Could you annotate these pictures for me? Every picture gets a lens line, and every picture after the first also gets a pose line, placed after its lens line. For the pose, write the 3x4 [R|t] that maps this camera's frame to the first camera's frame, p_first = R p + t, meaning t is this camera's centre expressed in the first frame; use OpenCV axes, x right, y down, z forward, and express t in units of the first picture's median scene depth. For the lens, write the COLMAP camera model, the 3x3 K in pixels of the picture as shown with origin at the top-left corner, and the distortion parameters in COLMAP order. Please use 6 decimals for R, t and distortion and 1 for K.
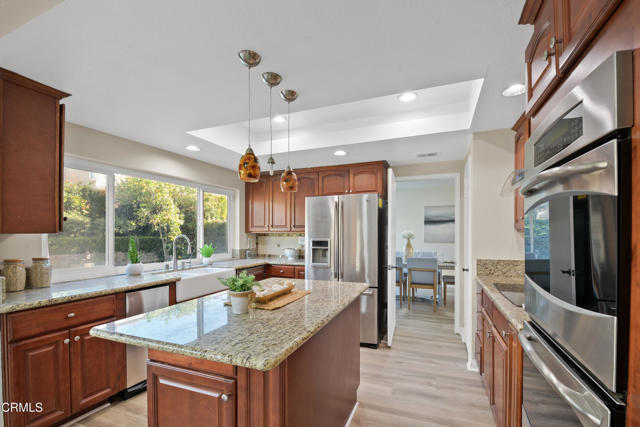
lens RADIAL K [[287.7, 0, 320.5], [0, 287.7, 232.8], [0, 0, 1]] dist [0.000567, -0.000169]
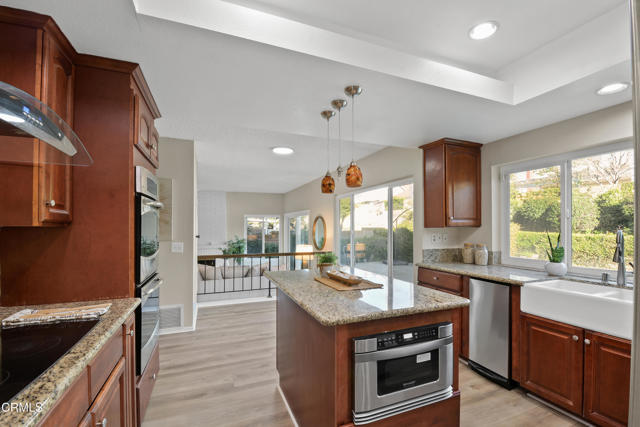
lens RADIAL K [[273.9, 0, 319.4], [0, 273.9, 224.2], [0, 0, 1]] dist [0.000954, 0.000029]
pose [[-0.731194, -0.006208, -0.682141, 0.325217], [-0.002326, 0.999975, -0.006607, -0.004082], [0.682165, -0.003244, -0.731191, 0.850762]]
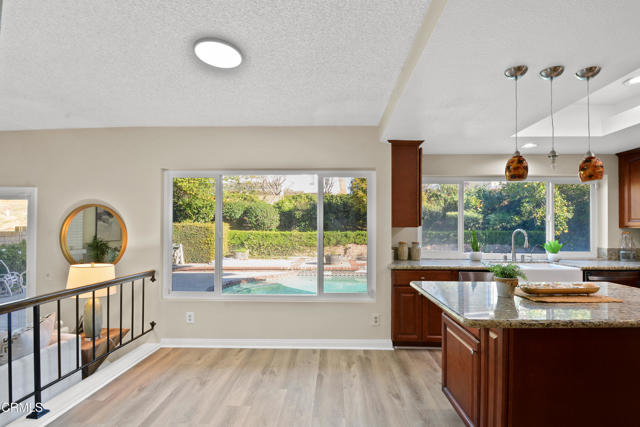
lens RADIAL K [[285.5, 0, 327.9], [0, 285.5, 224.5], [0, 0, 1]] dist [0.000465, 0.000237]
pose [[0.358303, -0.005261, -0.933591, 0.218604], [-0.004243, 0.999965, -0.007264, 0.000253], [0.933596, 0.006564, 0.358268, -0.030775]]
